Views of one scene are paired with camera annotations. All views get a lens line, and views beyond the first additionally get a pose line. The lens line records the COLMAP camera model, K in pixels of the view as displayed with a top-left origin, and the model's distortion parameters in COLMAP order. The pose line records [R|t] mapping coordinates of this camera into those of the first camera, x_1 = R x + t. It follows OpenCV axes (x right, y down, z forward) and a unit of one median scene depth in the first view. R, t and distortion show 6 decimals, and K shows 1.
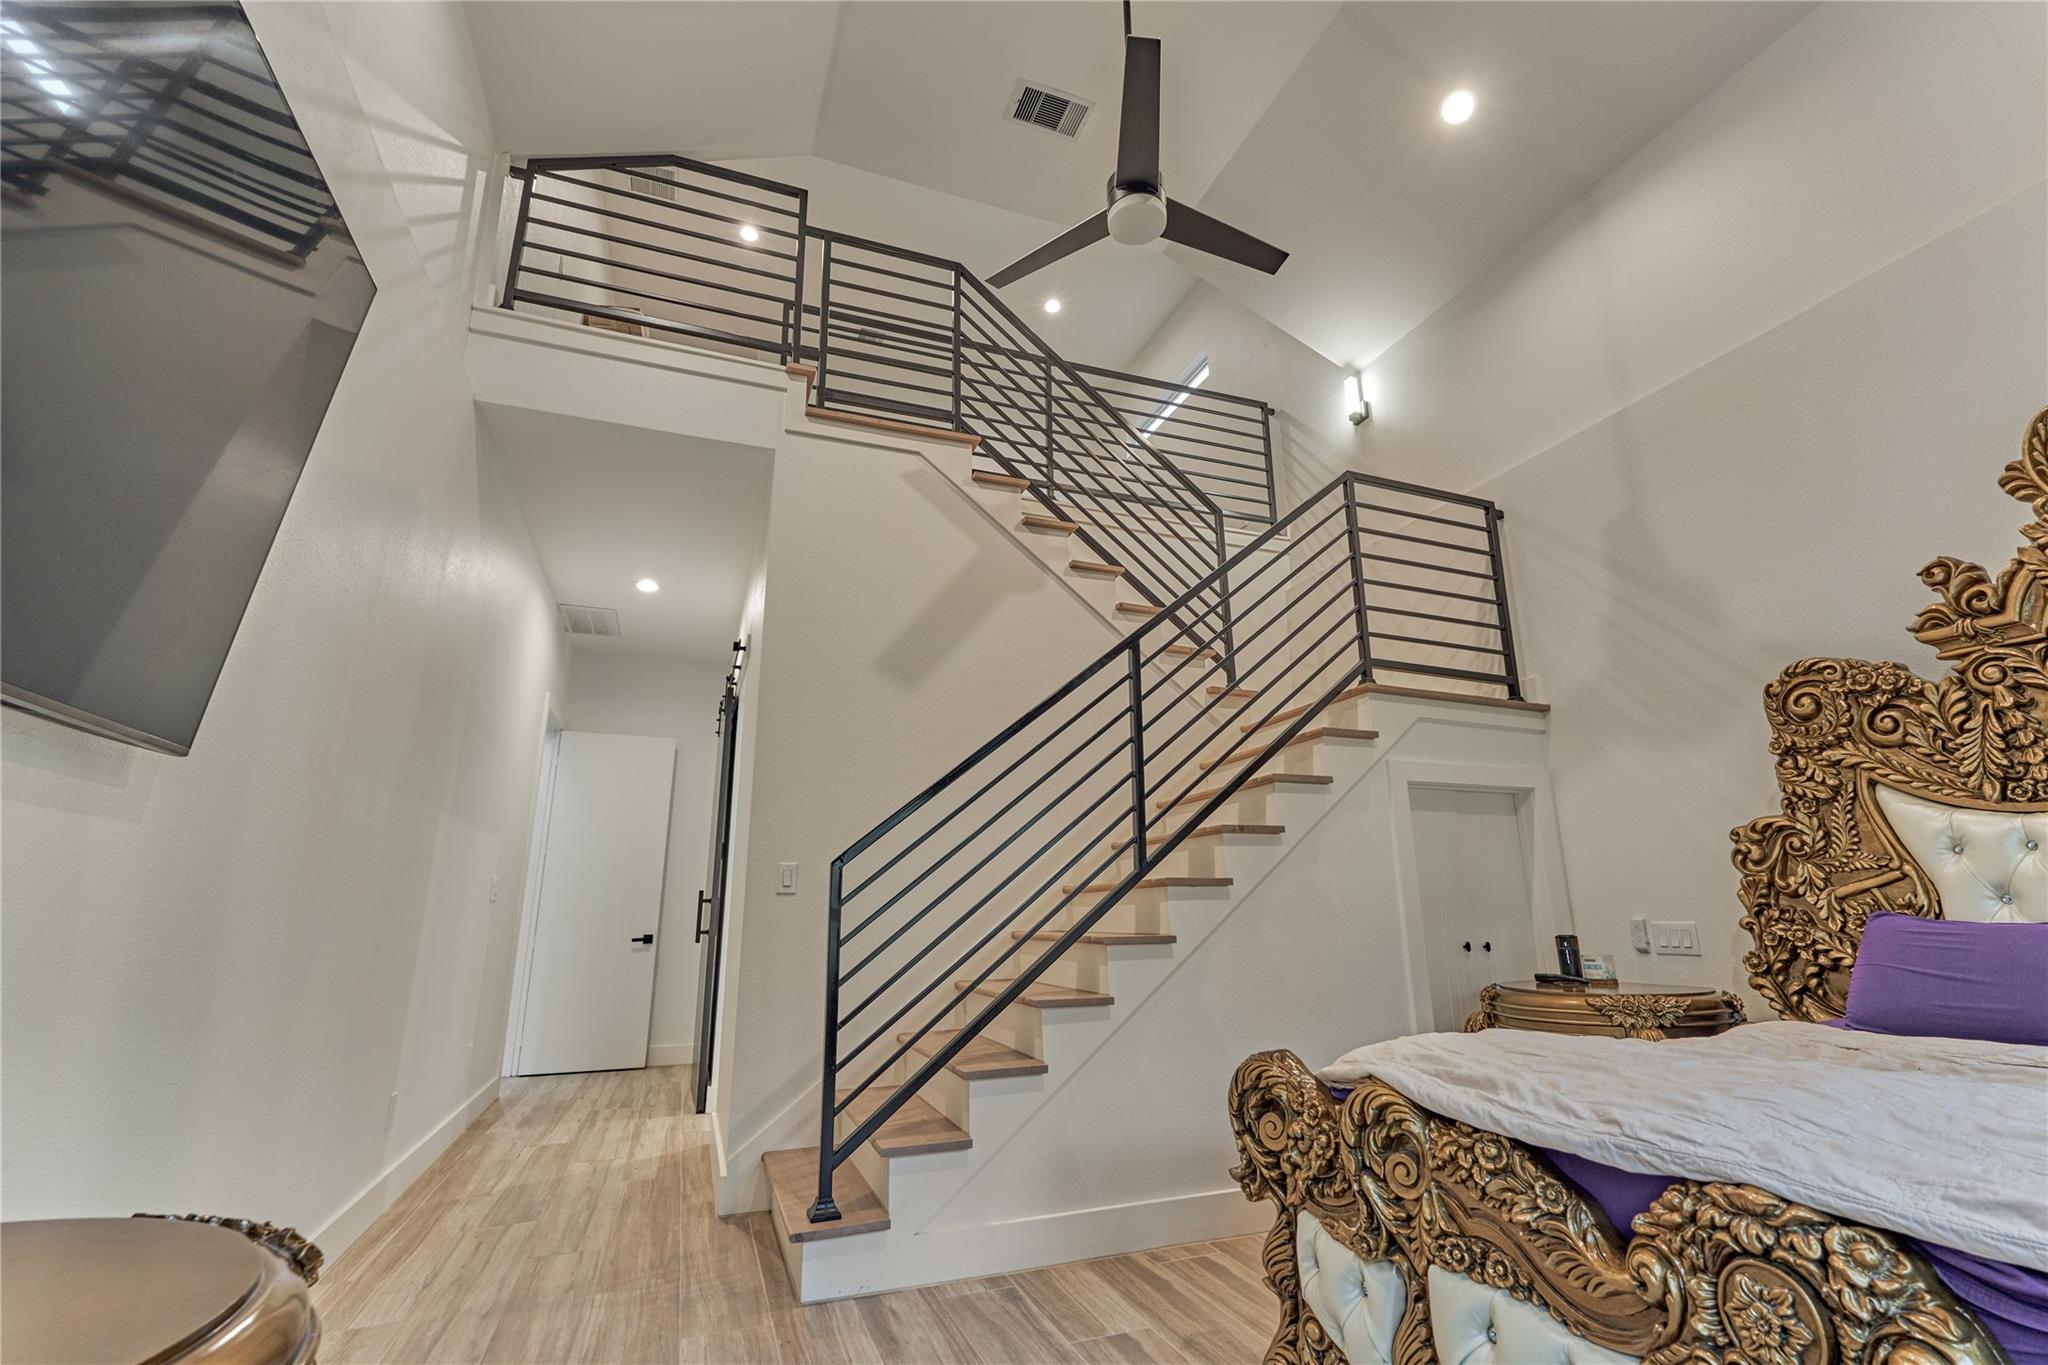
lens RADIAL K [[890.0, 0, 1024.0], [0, 890.0, 682.5], [0, 0, 1]] dist [-0.004453, 0.000738]
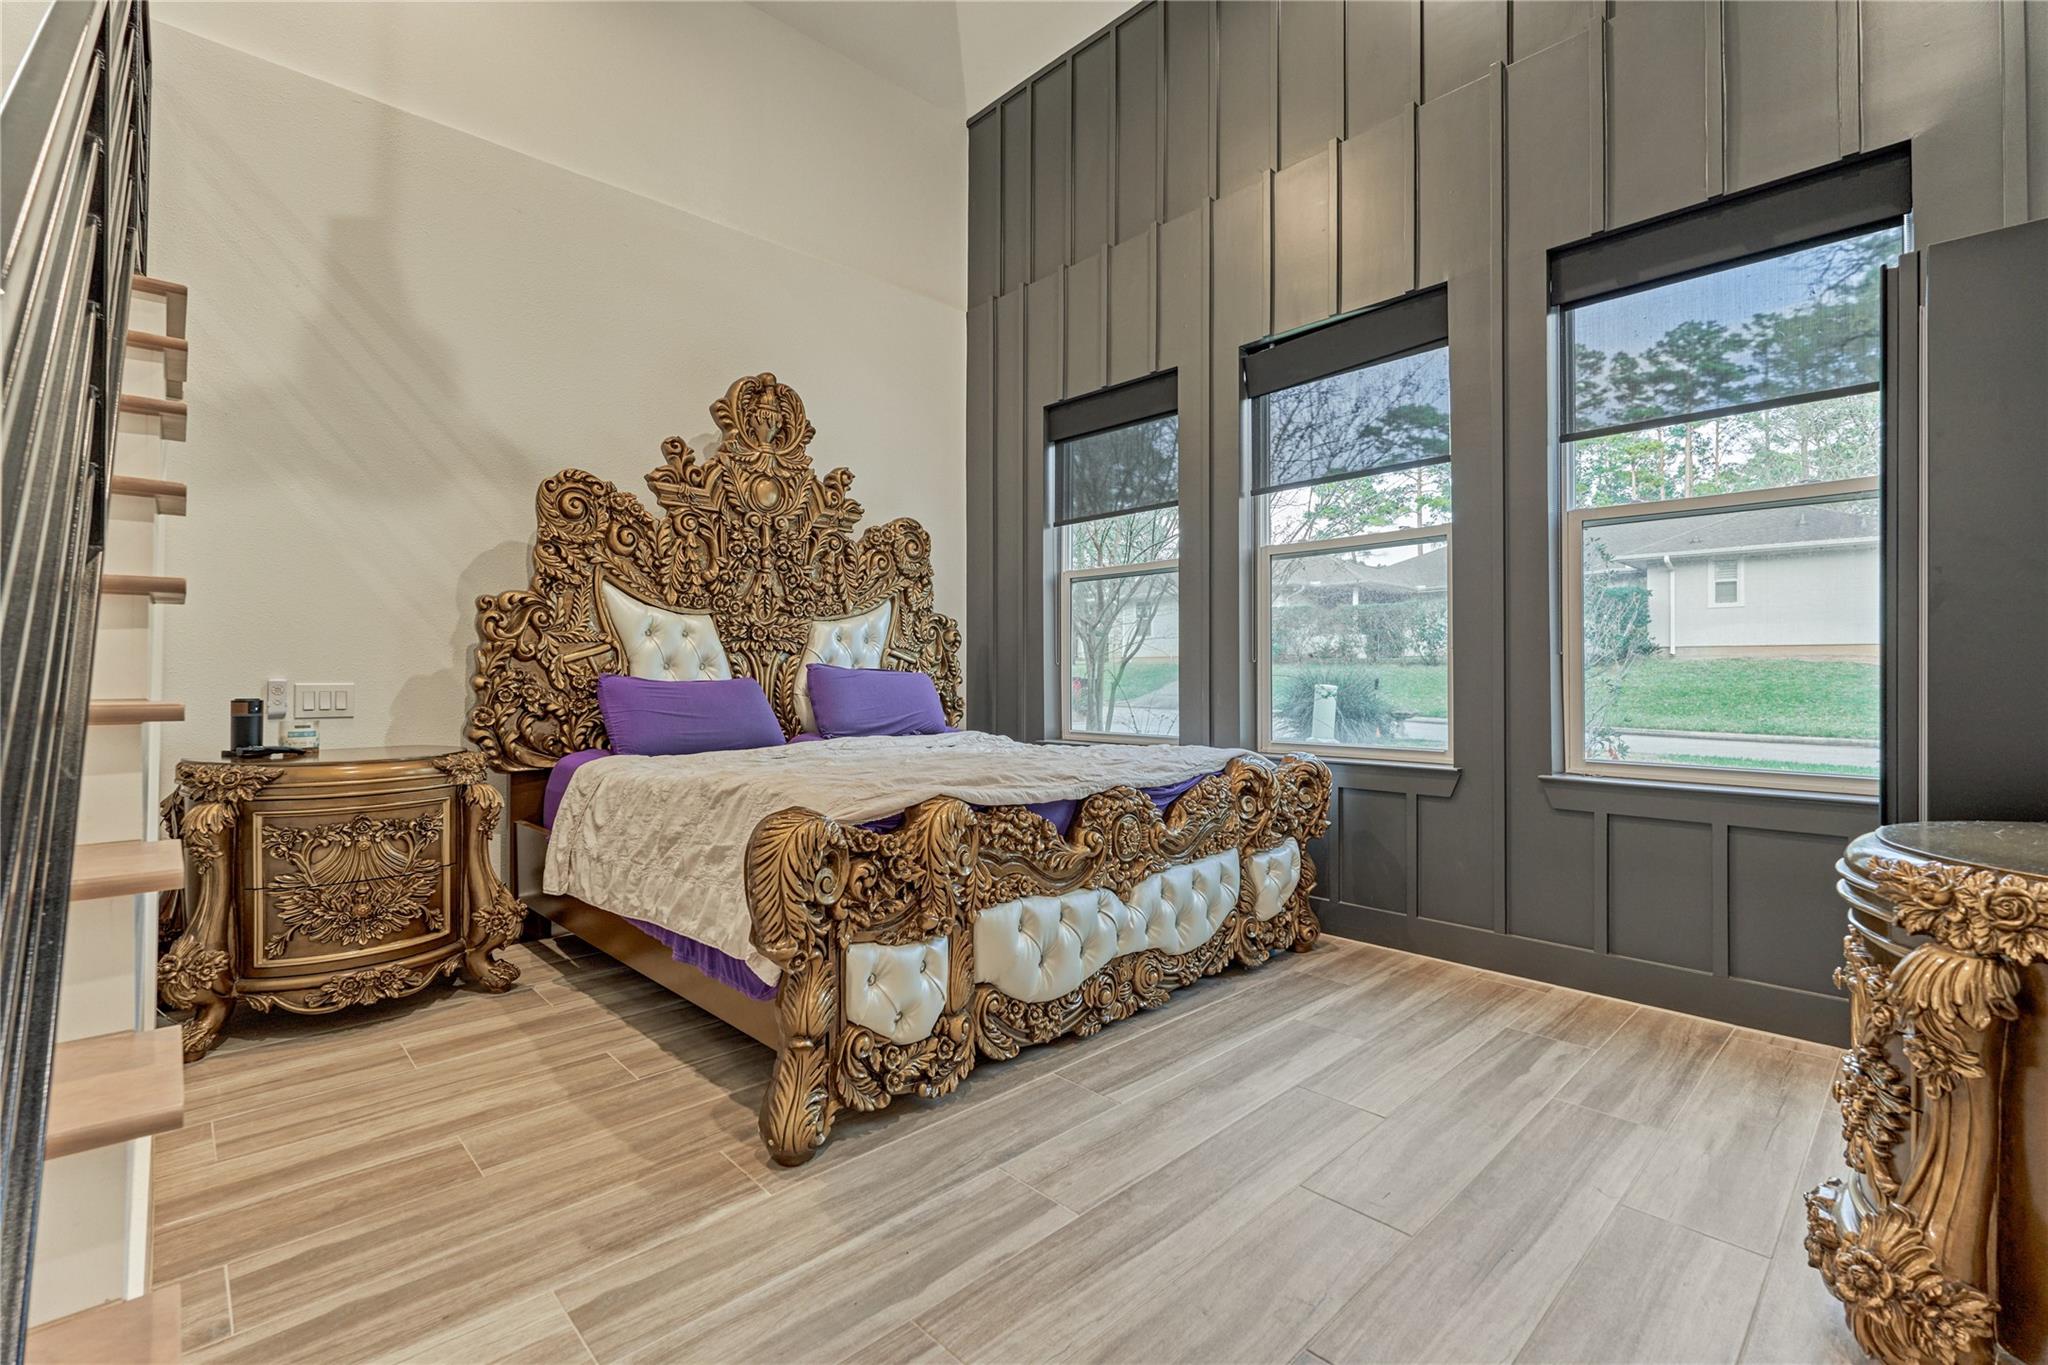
lens RADIAL K [[891.0, 0, 1024.0], [0, 891.0, 682.5], [0, 0, 1]] dist [-0.003087, -0.000879]
pose [[-0.396247, 0.003121, 0.918138, -0.515625], [-0.231055, 0.967472, -0.103007, 0.261764], [-0.888595, -0.252957, -0.382637, 0.941896]]
